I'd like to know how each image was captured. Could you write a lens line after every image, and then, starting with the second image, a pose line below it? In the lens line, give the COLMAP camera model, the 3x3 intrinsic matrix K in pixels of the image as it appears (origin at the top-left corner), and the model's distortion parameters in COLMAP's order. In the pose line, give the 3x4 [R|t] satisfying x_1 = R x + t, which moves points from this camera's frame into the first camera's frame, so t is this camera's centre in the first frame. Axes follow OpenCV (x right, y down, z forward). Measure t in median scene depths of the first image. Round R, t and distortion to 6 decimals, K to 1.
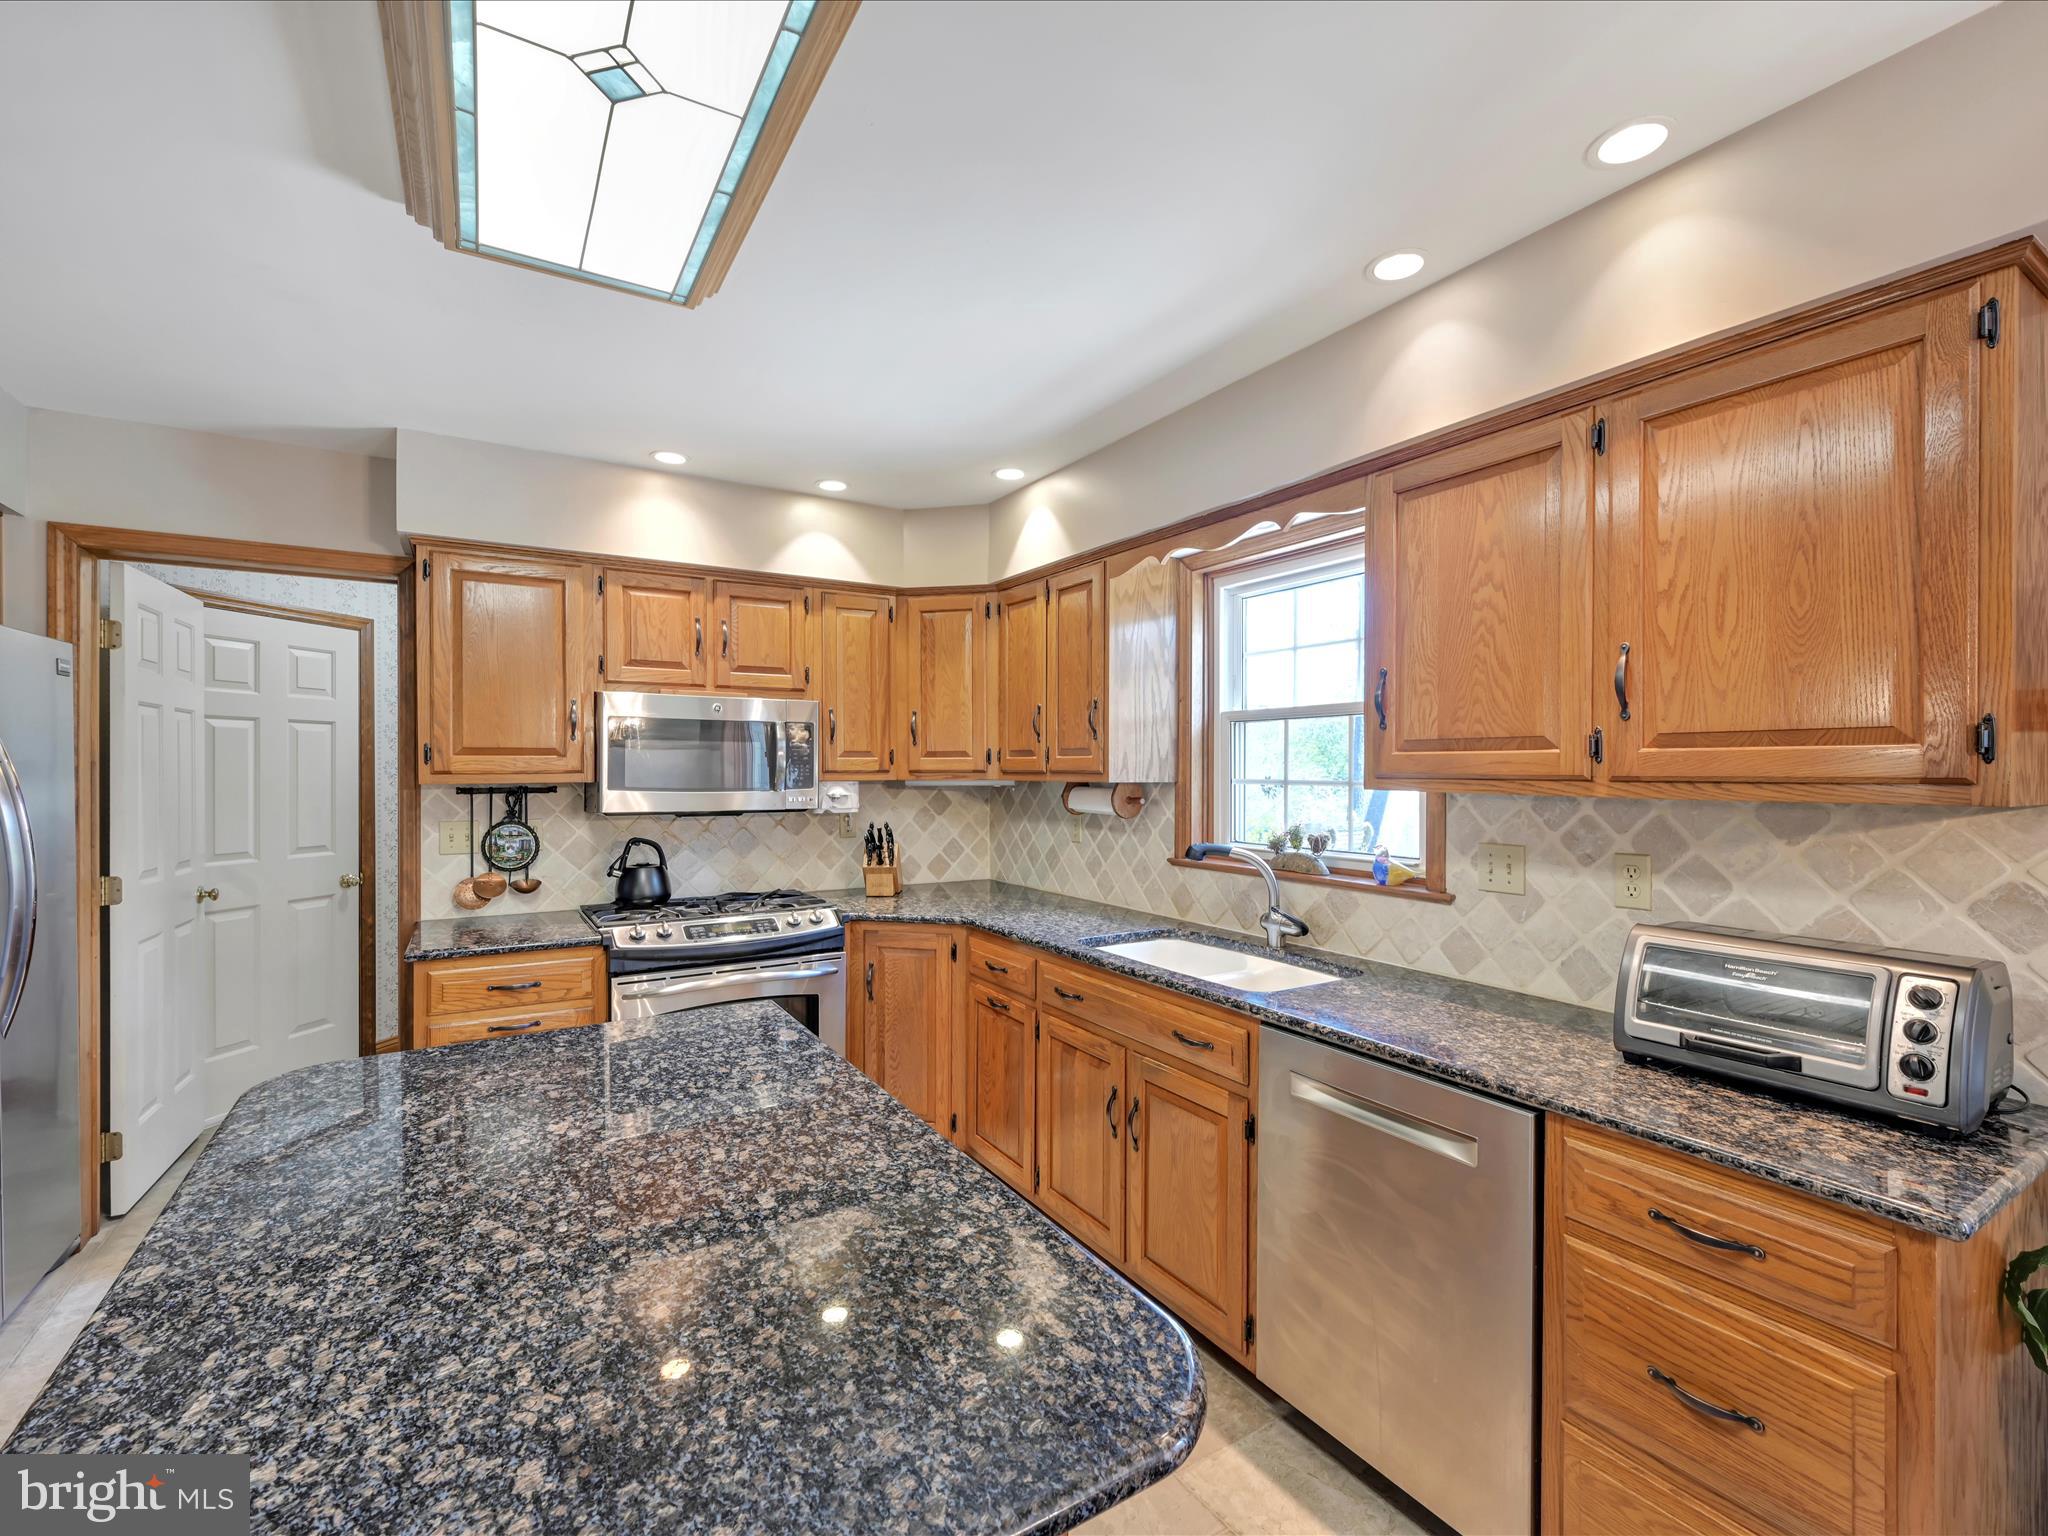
lens RADIAL K [[875.2, 0, 980.7], [0, 875.2, 771.6], [0, 0, 1]] dist [-0.000039, 0.000296]
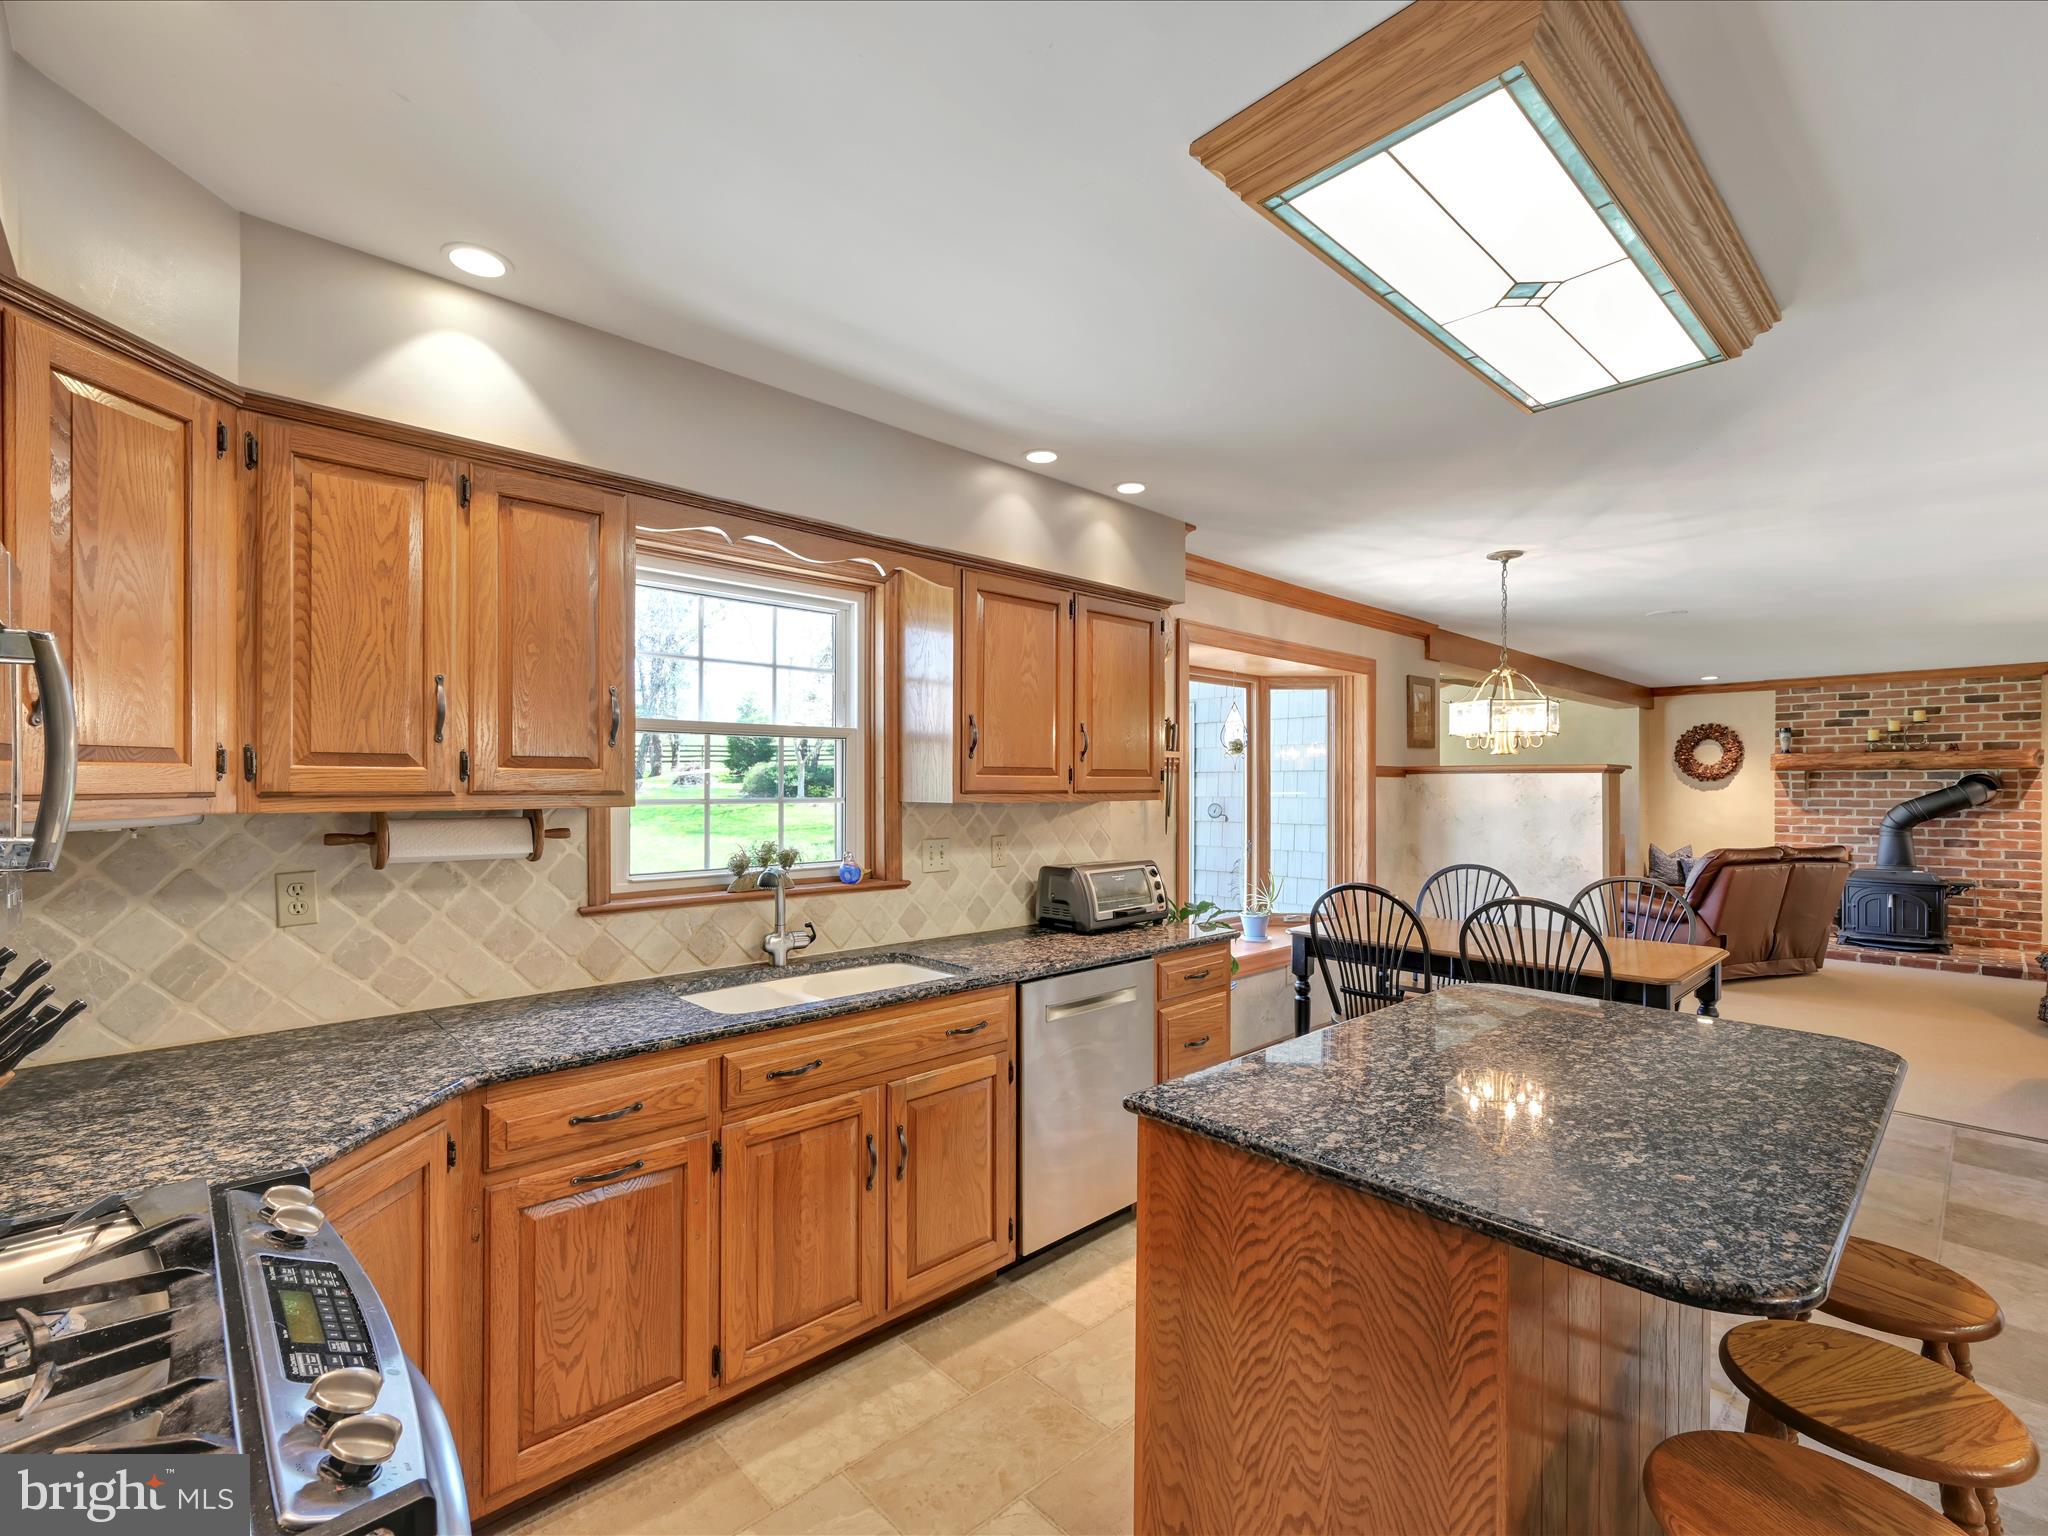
lens RADIAL K [[925.1, 0, 1052.4], [0, 925.1, 786.3], [0, 0, 1]] dist [-0.000201, 0.000166]
pose [[-0.234949, -0.004173, 0.971999, -0.648109], [0.002474, 0.999985, 0.004891, -0.007246], [-0.972005, 0.003554, -0.234935, 0.808155]]
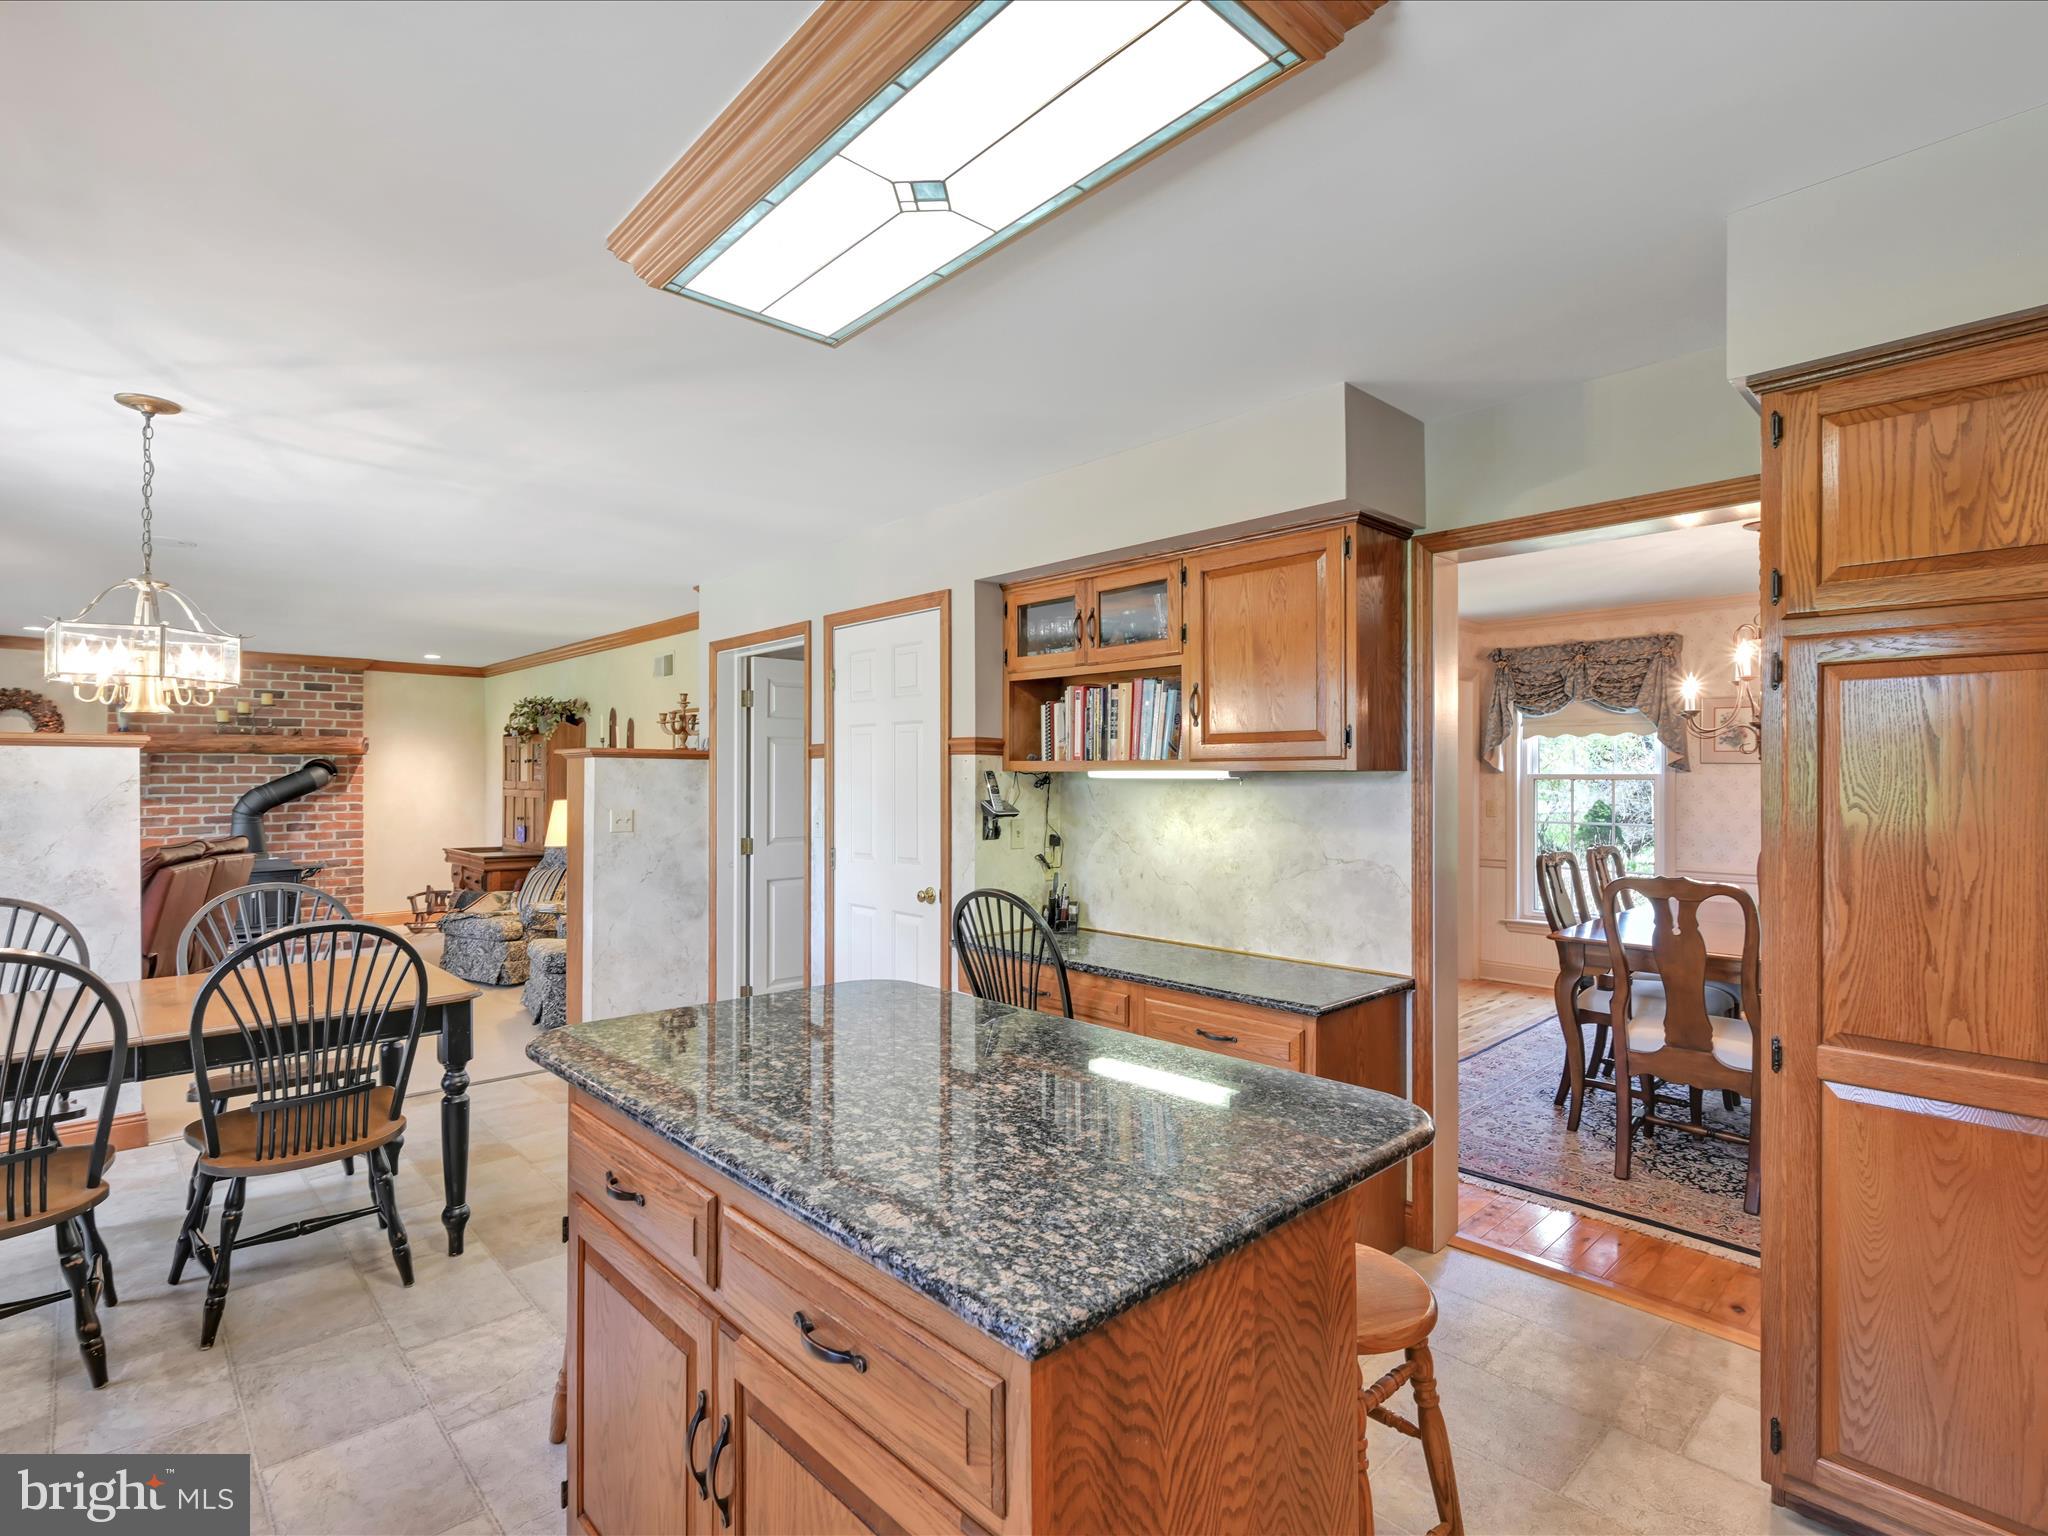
lens RADIAL K [[1001.5, 0, 988.4], [0, 1001.5, 766.0], [0, 0, 1]] dist [-0.001899, -0.000559]
pose [[-0.977108, -0.003683, -0.212711, -0.080655], [-0.002687, 0.999984, -0.004970, 0.005237], [0.212726, -0.004285, -0.977103, 0.928094]]
